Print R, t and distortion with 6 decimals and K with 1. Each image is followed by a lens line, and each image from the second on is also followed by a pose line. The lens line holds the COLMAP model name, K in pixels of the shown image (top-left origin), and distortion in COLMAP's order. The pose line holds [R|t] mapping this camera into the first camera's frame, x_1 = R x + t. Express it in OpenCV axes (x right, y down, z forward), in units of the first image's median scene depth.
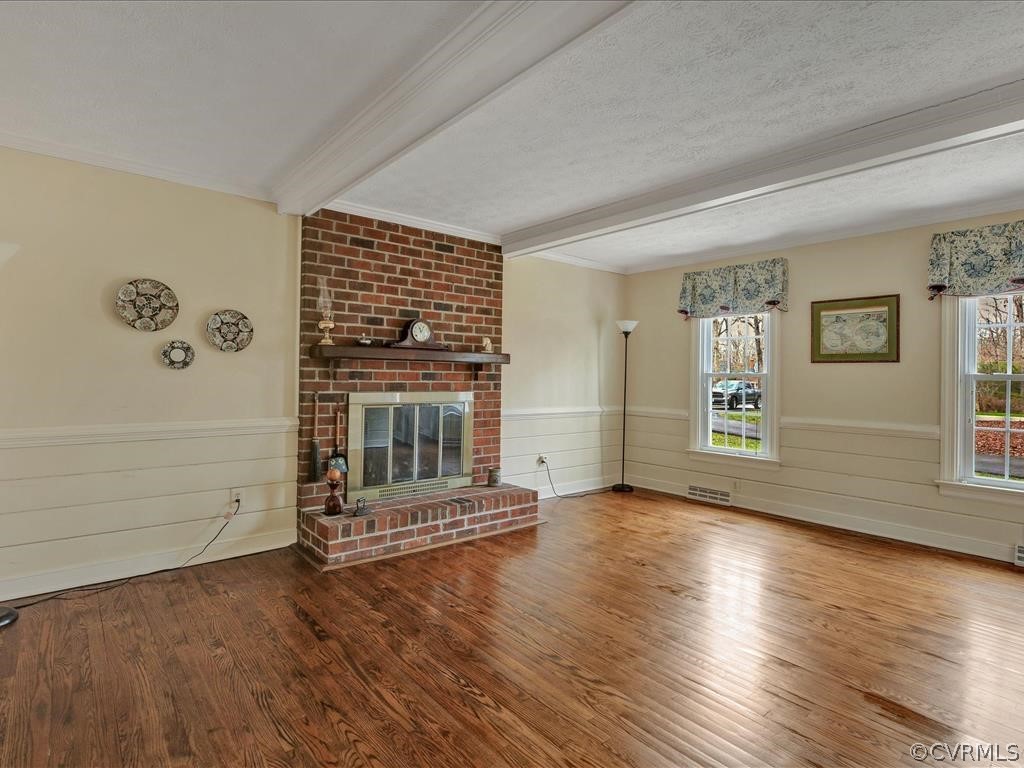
lens RADIAL K [[536.1, 0, 506.4], [0, 536.1, 379.4], [0, 0, 1]] dist [-0.005050, 0.001109]
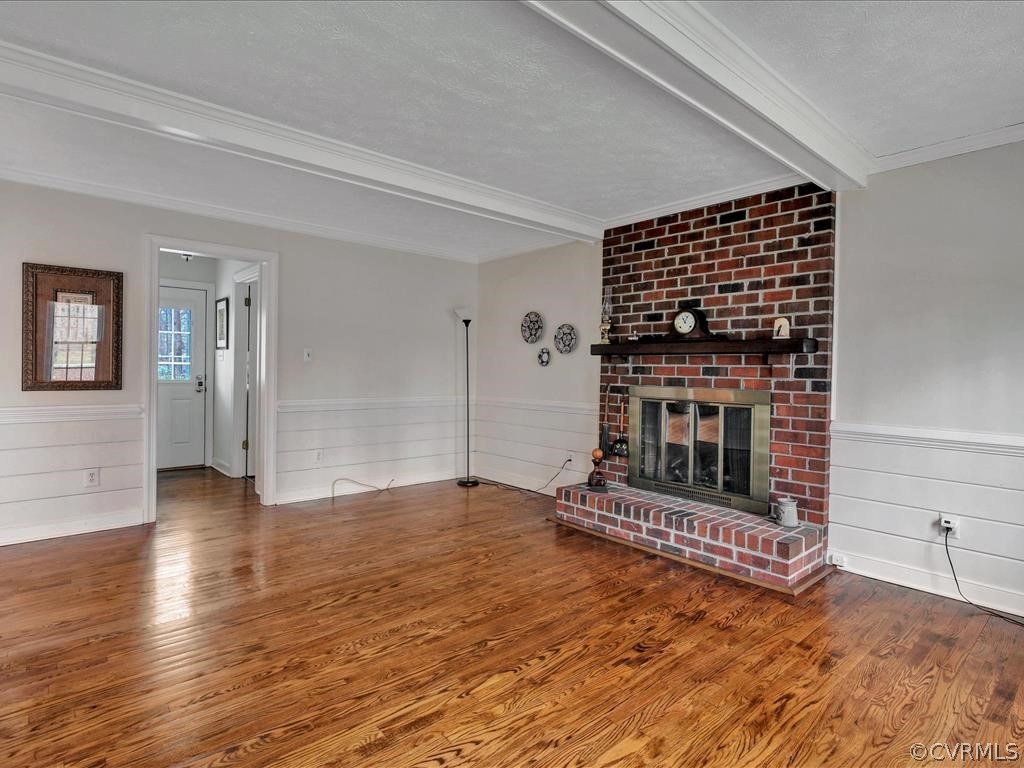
lens RADIAL K [[536.1, 0, 506.4], [0, 536.1, 379.4], [0, 0, 1]] dist [-0.005050, 0.001109]
pose [[0.029853, 0.010791, -0.999496, 0.768424], [-0.015550, 0.999826, 0.010330, 0.003894], [0.999433, 0.015233, 0.030016, 0.682526]]
